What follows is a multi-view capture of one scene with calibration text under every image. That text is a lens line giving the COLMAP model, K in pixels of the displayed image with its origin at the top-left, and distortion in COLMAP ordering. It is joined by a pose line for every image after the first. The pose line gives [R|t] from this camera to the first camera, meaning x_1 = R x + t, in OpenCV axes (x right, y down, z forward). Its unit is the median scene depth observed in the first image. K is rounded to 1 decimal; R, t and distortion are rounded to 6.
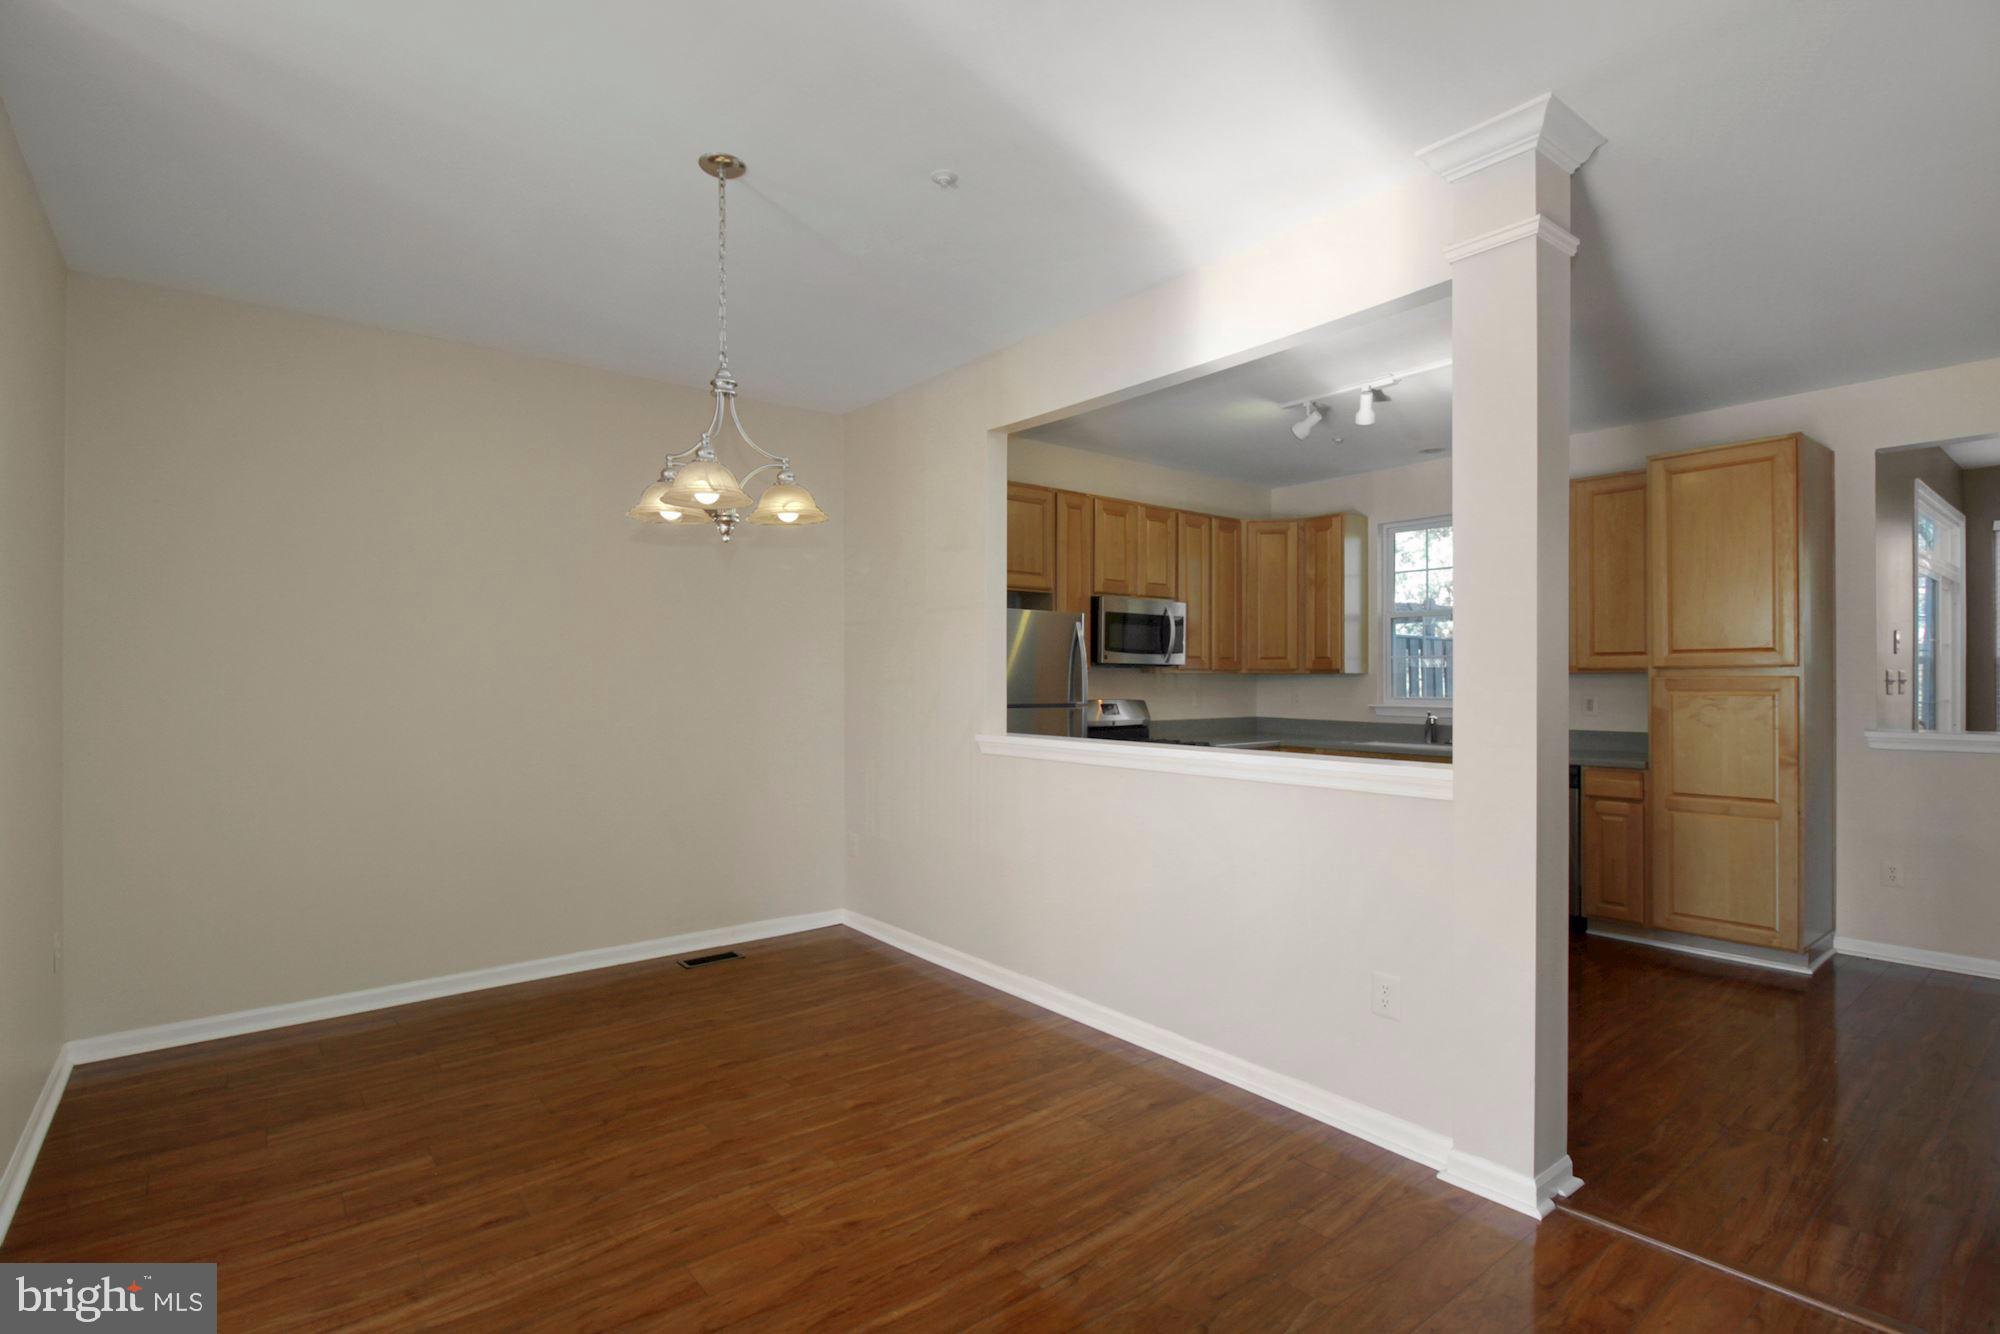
lens RADIAL K [[951.0, 0, 998.2], [0, 951.0, 675.5], [0, 0, 1]] dist [0.003434, -0.001467]
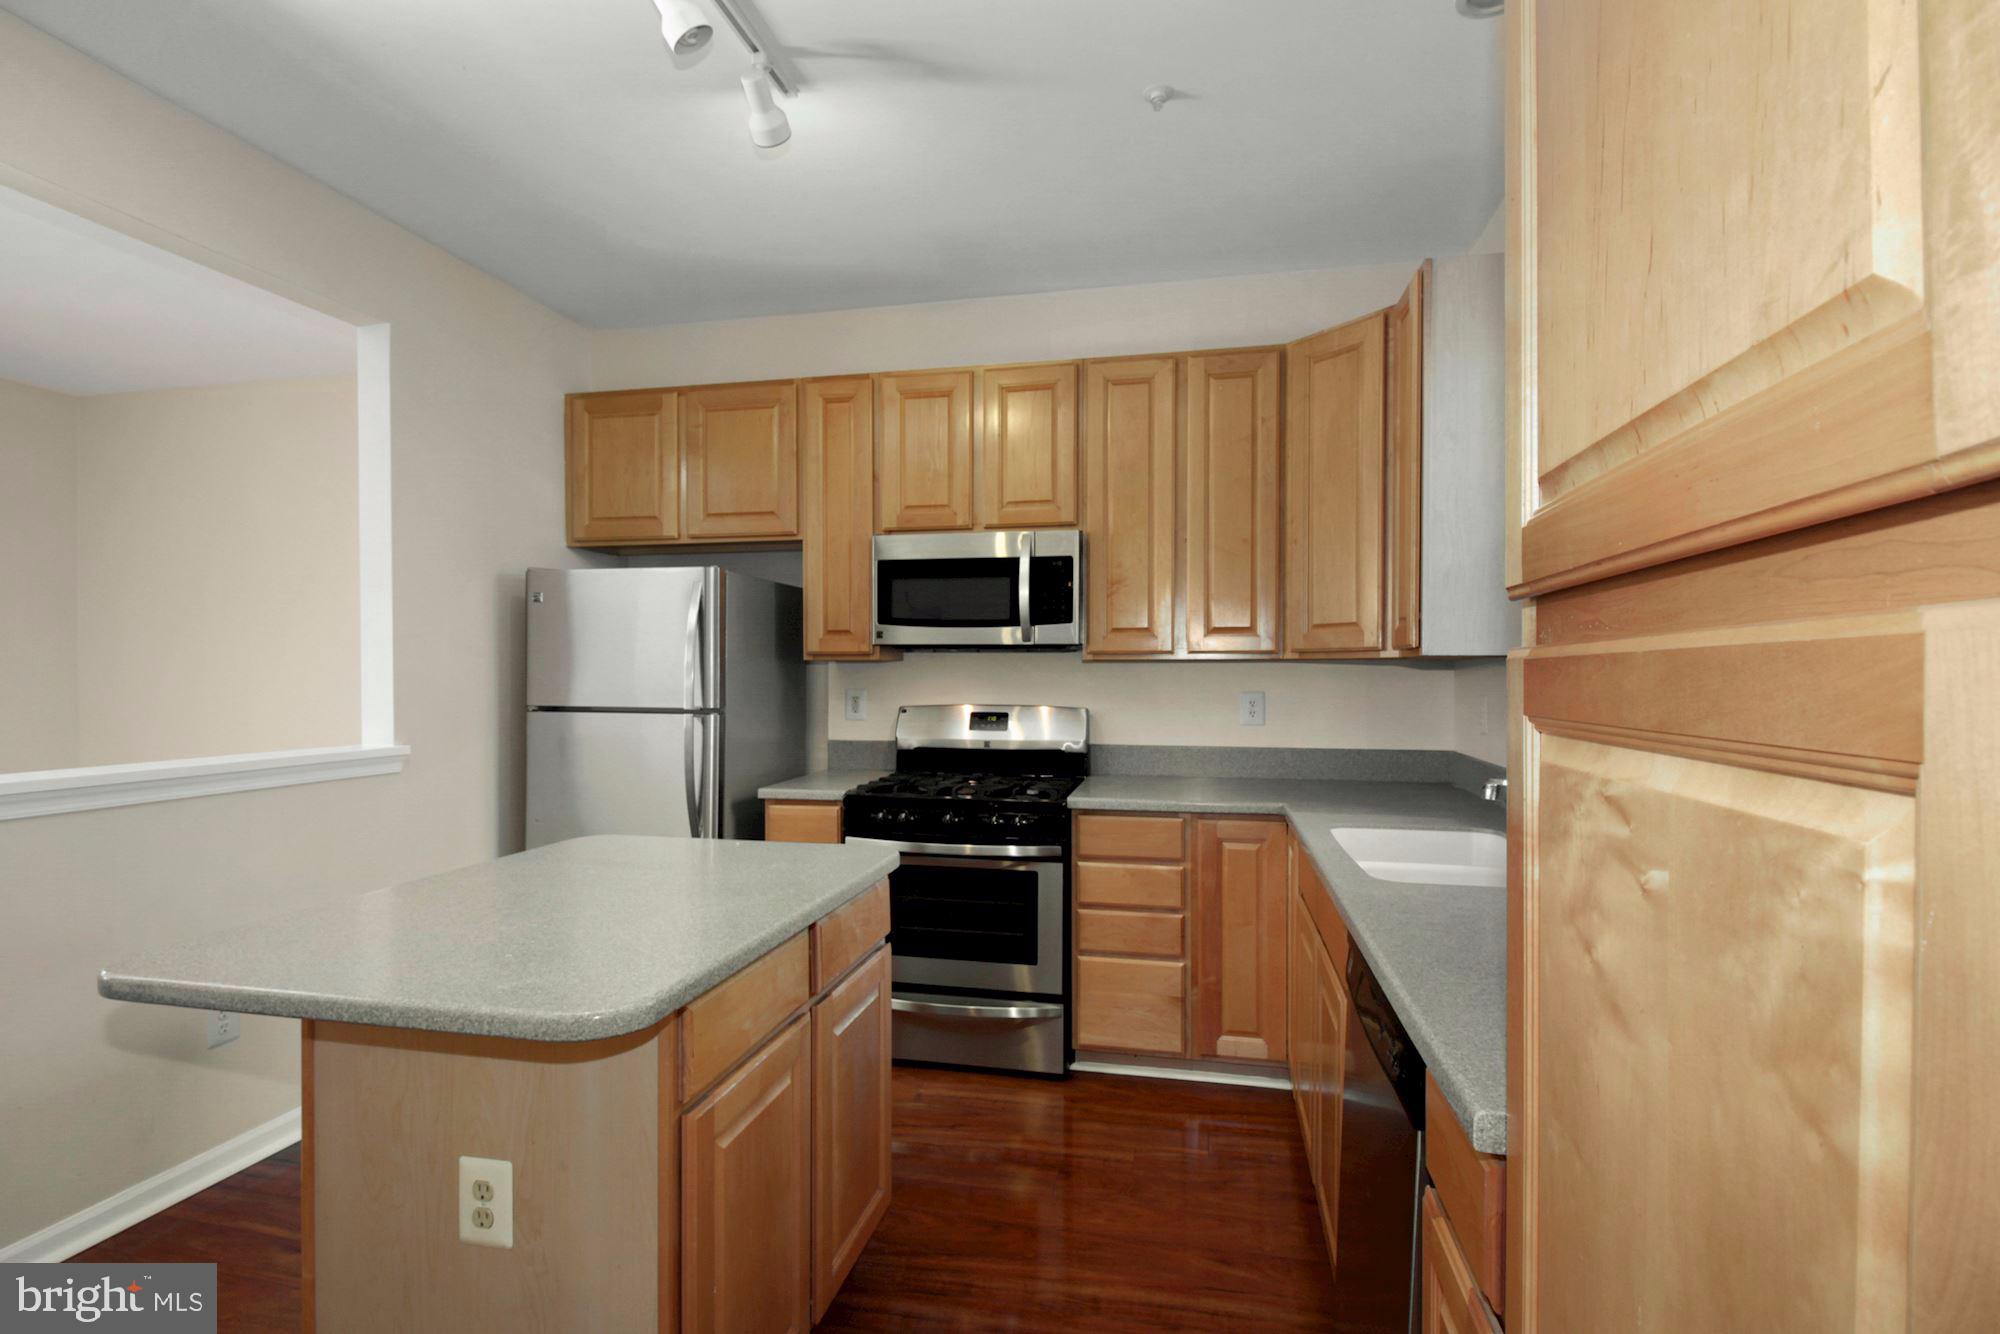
lens RADIAL K [[951.0, 0, 1010.5], [0, 951.0, 676.4], [0, 0, 1]] dist [0.003434, -0.001467]
pose [[0.637017, -0.000424, -0.770850, 0.592005], [0.003217, 0.999993, 0.002108, 0.005559], [0.770843, -0.003823, 0.637013, 0.631842]]
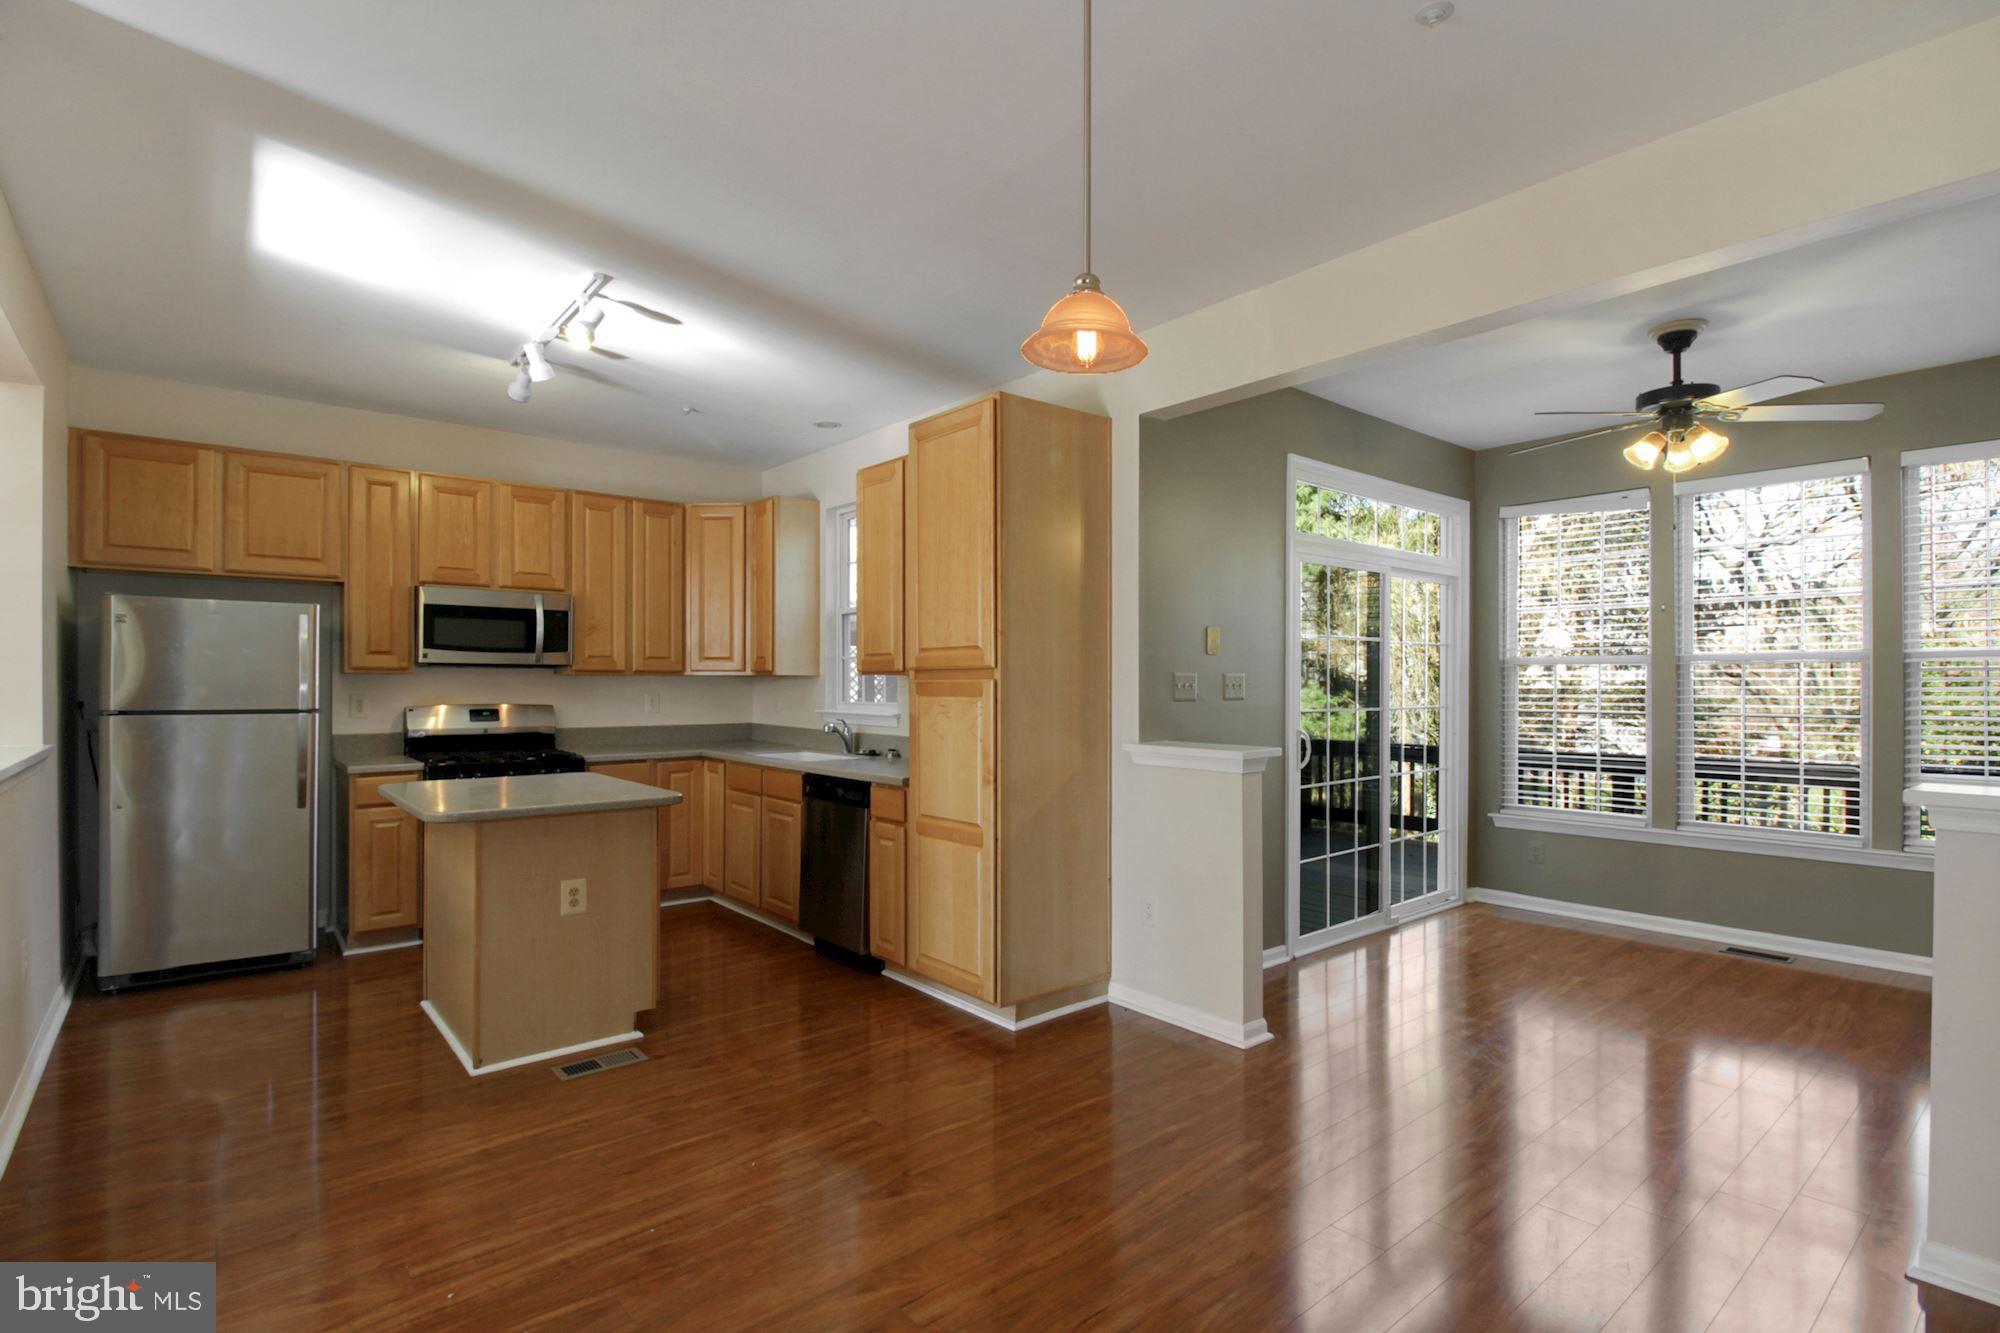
lens RADIAL K [[951.0, 0, 999.4], [0, 951.0, 677.8], [0, 0, 1]] dist [0.003434, -0.001467]
pose [[0.999790, 0.001022, 0.020482, 0.579727], [-0.001003, 0.999999, -0.000934, 0.000714], [-0.020483, 0.000913, 0.999790, 0.108382]]
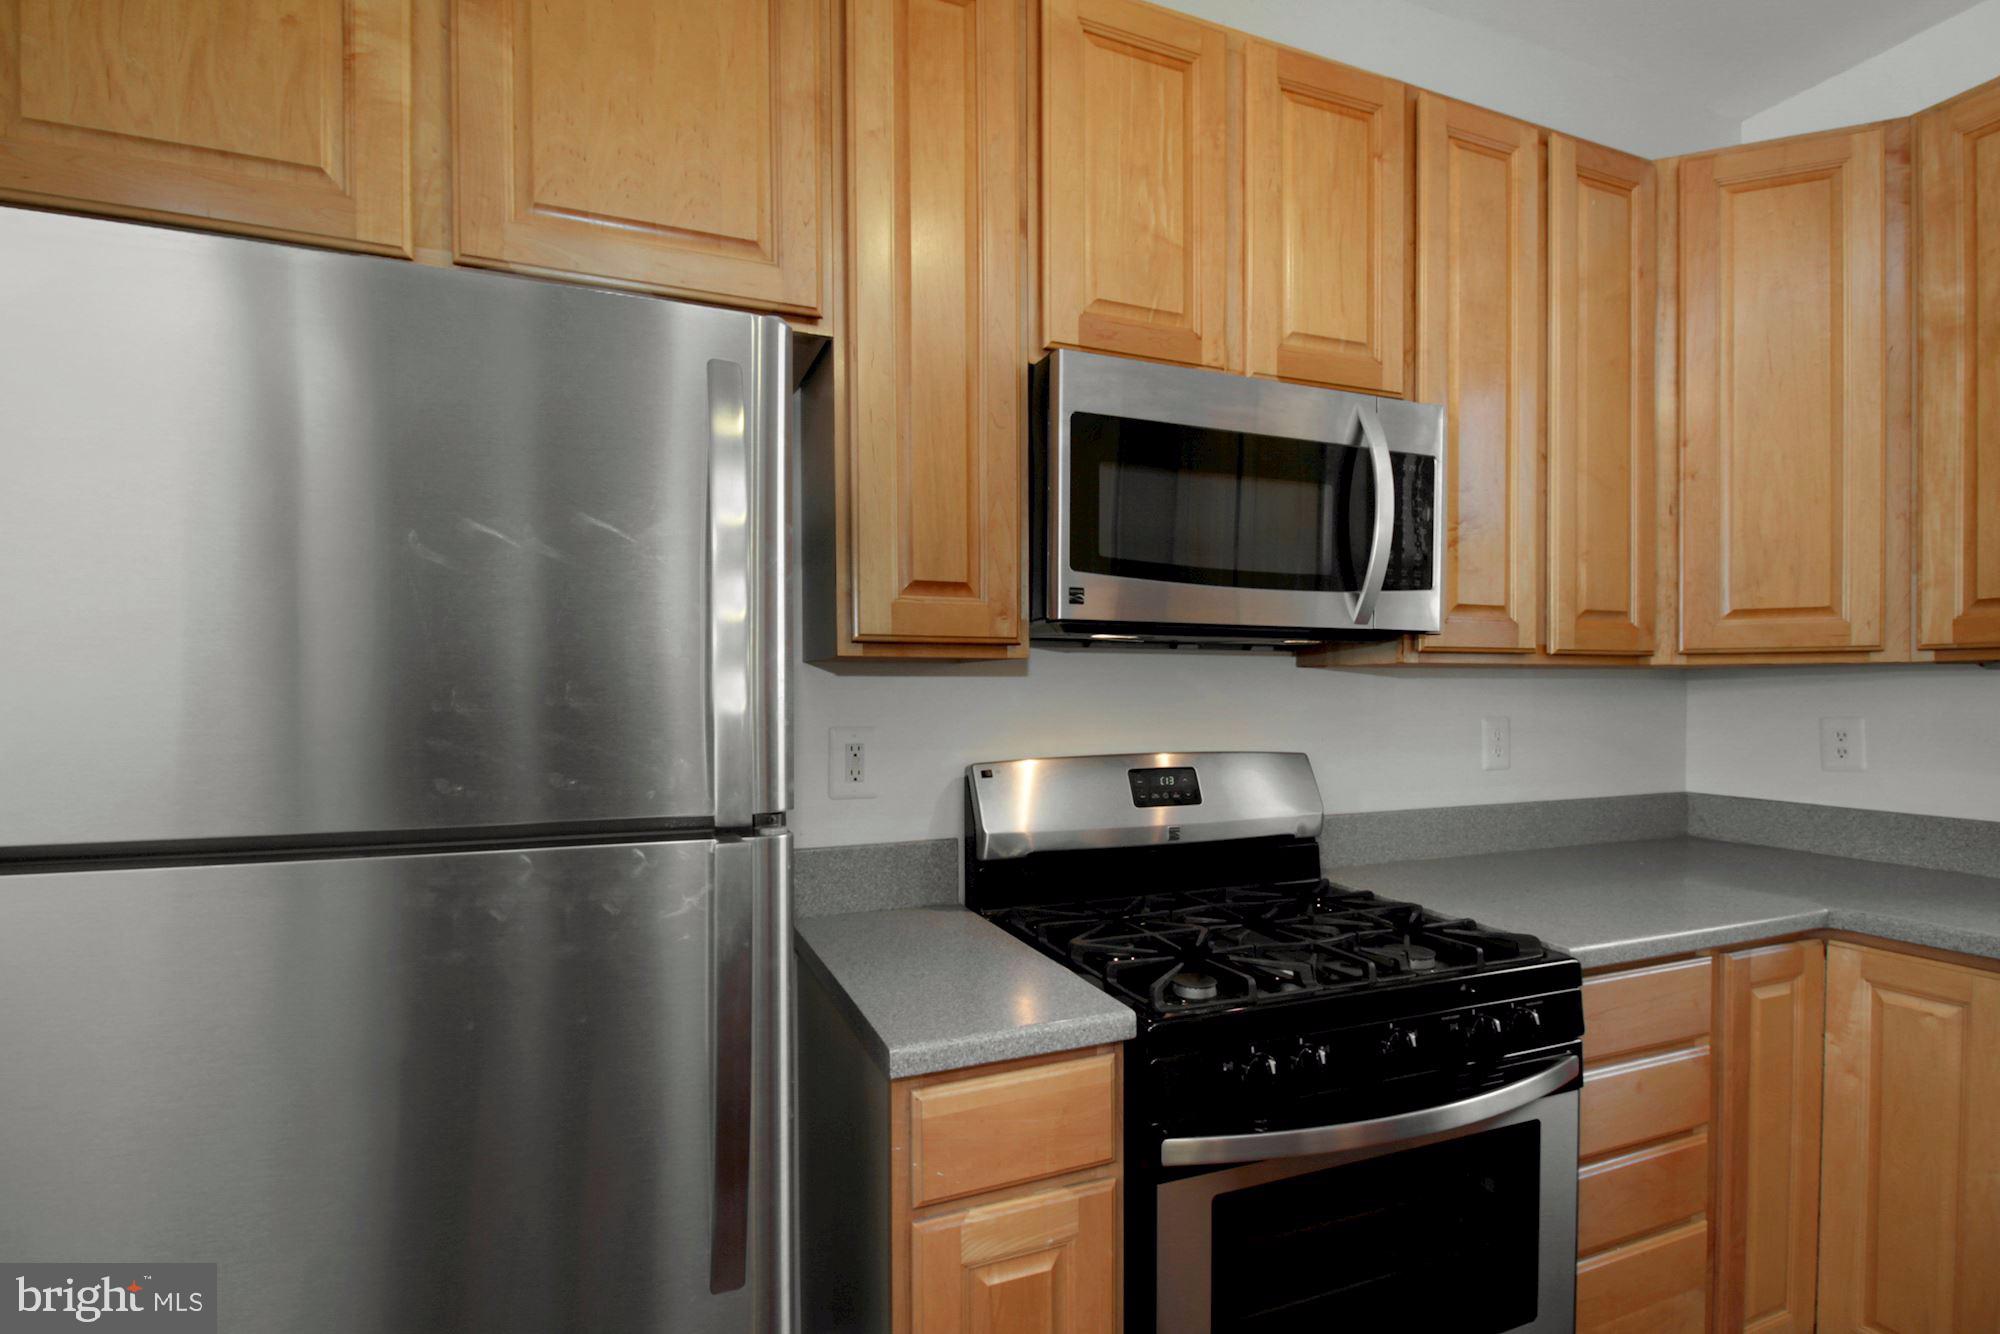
lens RADIAL K [[951.0, 0, 1011.7], [0, 951.0, 705.0], [0, 0, 1]] dist [0.003434, -0.001467]
pose [[0.960485, -0.001262, -0.278328, 0.154835], [0.006467, 0.999821, 0.017786, 0.003927], [0.278256, -0.018884, 0.960321, 0.705108]]
